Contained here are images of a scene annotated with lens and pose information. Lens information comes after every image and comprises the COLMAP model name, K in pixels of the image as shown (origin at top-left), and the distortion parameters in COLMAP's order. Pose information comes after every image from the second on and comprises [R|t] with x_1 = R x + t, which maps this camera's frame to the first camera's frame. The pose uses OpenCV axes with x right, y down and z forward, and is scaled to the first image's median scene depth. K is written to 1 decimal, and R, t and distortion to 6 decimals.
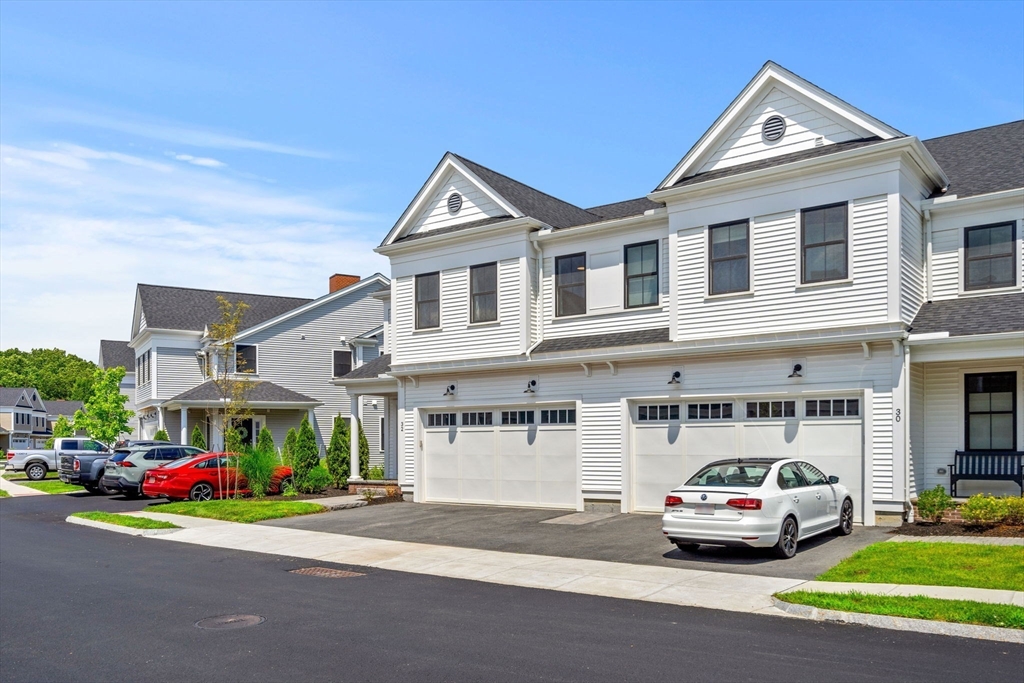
lens RADIAL K [[736.0, 0, 539.9], [0, 736.0, 452.6], [0, 0, 1]] dist [-0.005133, -0.000987]
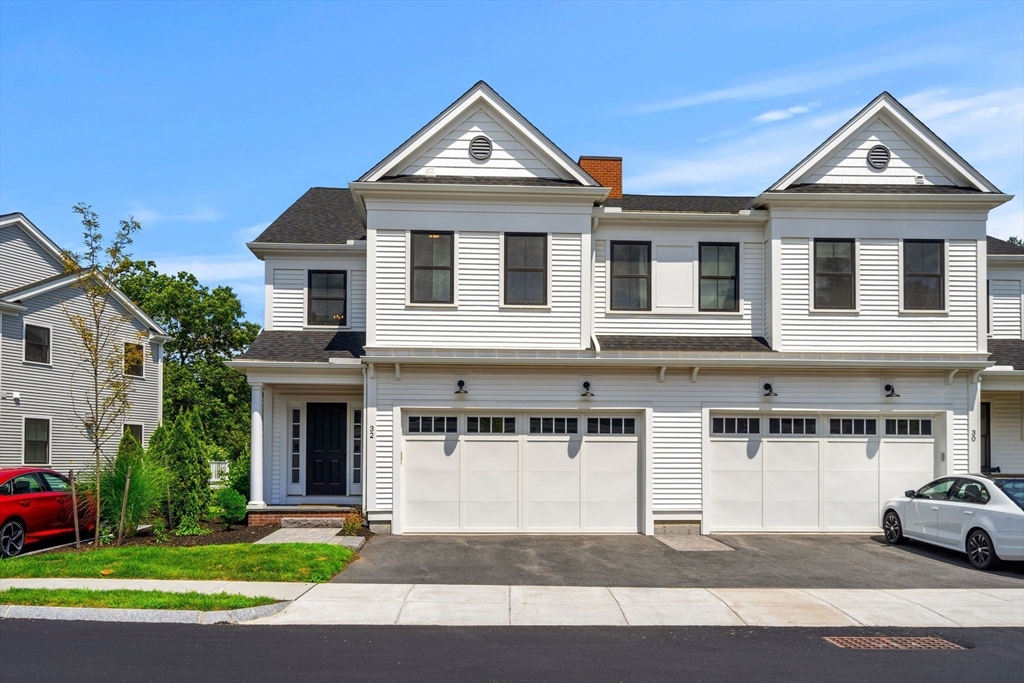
lens RADIAL K [[736.0, 0, 539.9], [0, 736.0, 452.6], [0, 0, 1]] dist [-0.005133, -0.000987]
pose [[0.816973, 0.012635, 0.576537, -0.538772], [-0.001780, 0.999810, -0.019389, -0.001066], [-0.576673, 0.014814, 0.816841, 0.347885]]
